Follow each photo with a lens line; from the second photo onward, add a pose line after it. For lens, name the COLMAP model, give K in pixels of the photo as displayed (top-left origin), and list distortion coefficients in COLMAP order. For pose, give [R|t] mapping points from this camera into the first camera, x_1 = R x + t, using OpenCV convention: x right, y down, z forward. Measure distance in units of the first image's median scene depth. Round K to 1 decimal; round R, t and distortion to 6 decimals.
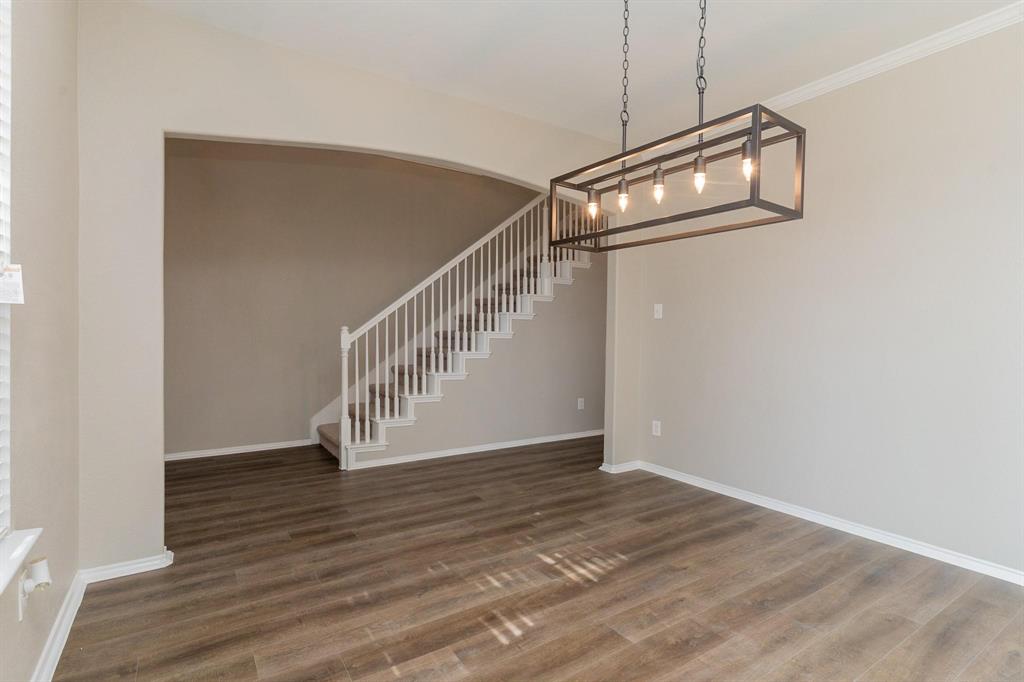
lens RADIAL K [[503.8, 0, 507.7], [0, 503.8, 338.3], [0, 0, 1]] dist [0.001207, 0.002849]
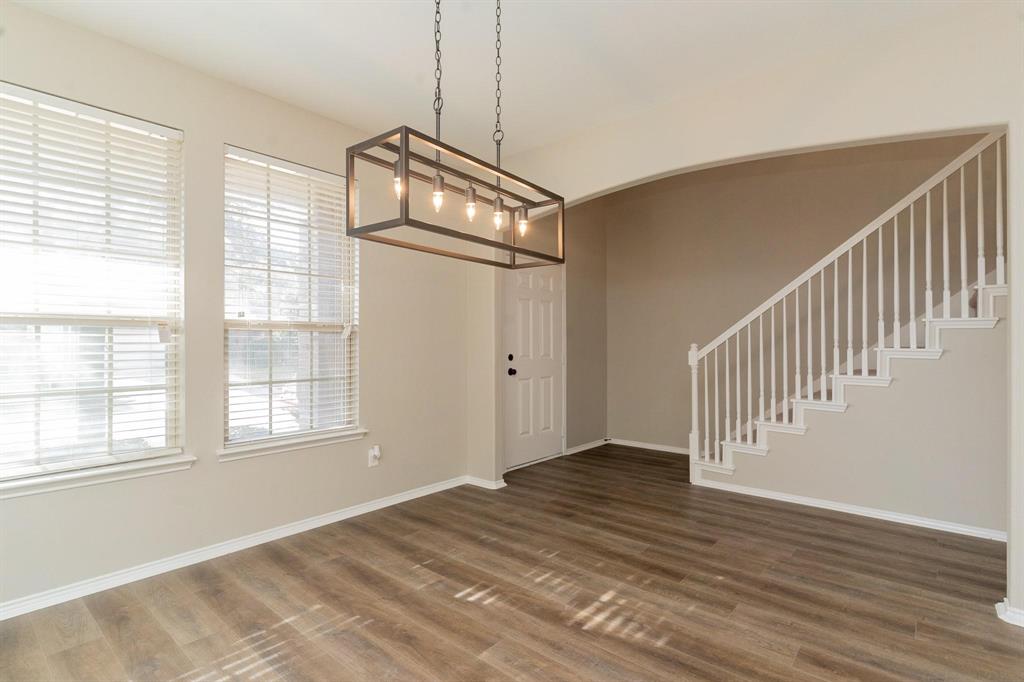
lens RADIAL K [[503.8, 0, 504.3], [0, 503.8, 342.3], [0, 0, 1]] dist [0.001207, 0.002849]
pose [[0.265259, -0.013540, -0.964082, 0.820842], [-0.013174, 0.999757, -0.017666, -0.003672], [0.964087, 0.017387, 0.265016, 0.510967]]
